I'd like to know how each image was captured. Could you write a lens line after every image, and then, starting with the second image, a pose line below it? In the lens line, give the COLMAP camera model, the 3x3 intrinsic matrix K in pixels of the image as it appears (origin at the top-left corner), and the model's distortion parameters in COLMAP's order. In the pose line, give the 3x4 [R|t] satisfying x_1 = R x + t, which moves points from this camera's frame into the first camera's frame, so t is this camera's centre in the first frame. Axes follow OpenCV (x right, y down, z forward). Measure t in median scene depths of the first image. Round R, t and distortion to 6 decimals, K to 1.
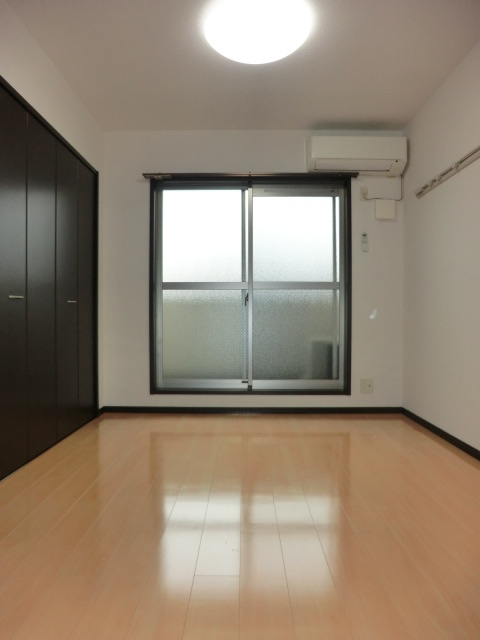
lens RADIAL K [[458.1, 0, 243.9], [0, 458.1, 317.7], [0, 0, 1]] dist [-0.060714, 0.017712]
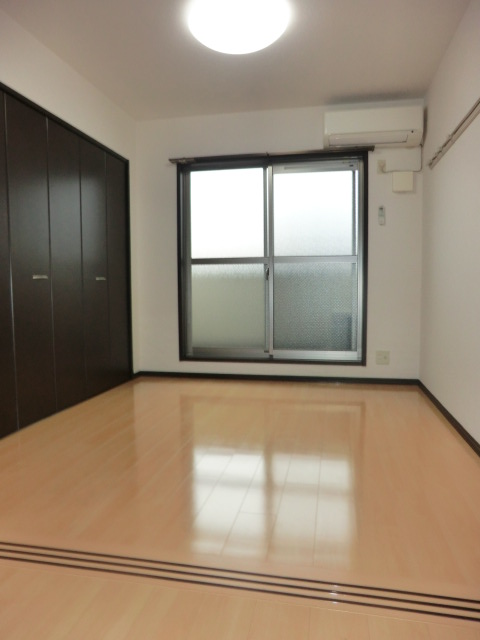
lens RADIAL K [[458.1, 0, 238.8], [0, 458.1, 318.0], [0, 0, 1]] dist [-0.060714, 0.017712]
pose [[0.981810, 0.005686, -0.189781, 0.145761], [0.007525, 0.997601, 0.068816, -0.011447], [0.189717, -0.068993, 0.979412, -0.055109]]
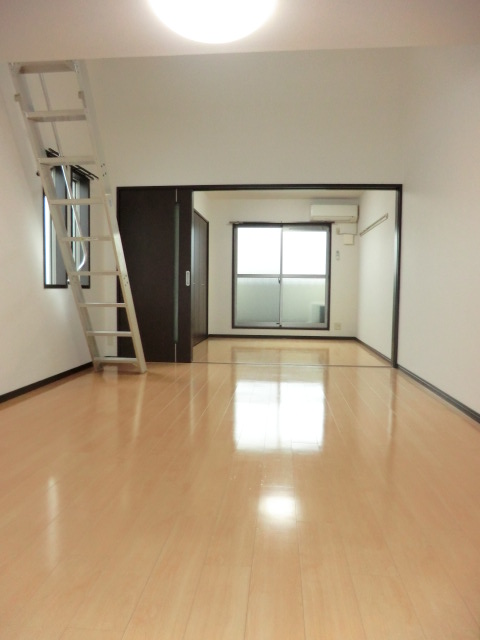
lens RADIAL K [[458.1, 0, 240.6], [0, 458.1, 318.8], [0, 0, 1]] dist [-0.060714, 0.017712]
pose [[0.997622, 0.012115, -0.067842, -0.025547], [-0.008568, 0.998593, 0.052332, 0.013396], [0.068381, -0.051627, 0.996323, -1.063246]]
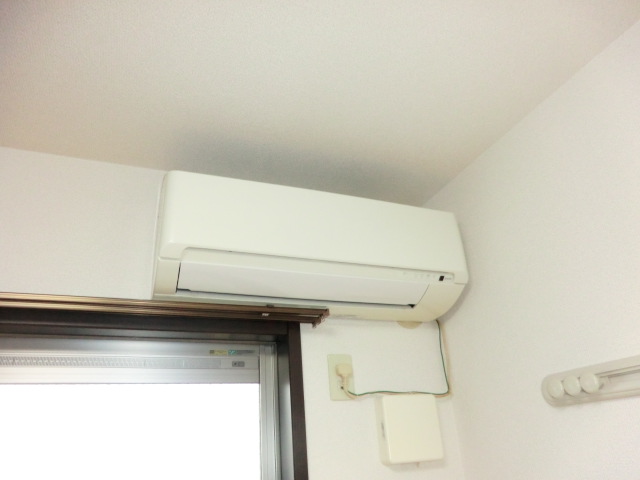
lens RADIAL K [[458.1, 0, 320.1], [0, 458.1, 240.4], [0, 0, 1]] dist [-0.060714, 0.017712]
pose [[0.931706, 0.103913, 0.348031, 0.132686], [0.063091, 0.897334, -0.436819, -0.219089], [-0.357691, 0.428944, 0.829496, 0.703134]]
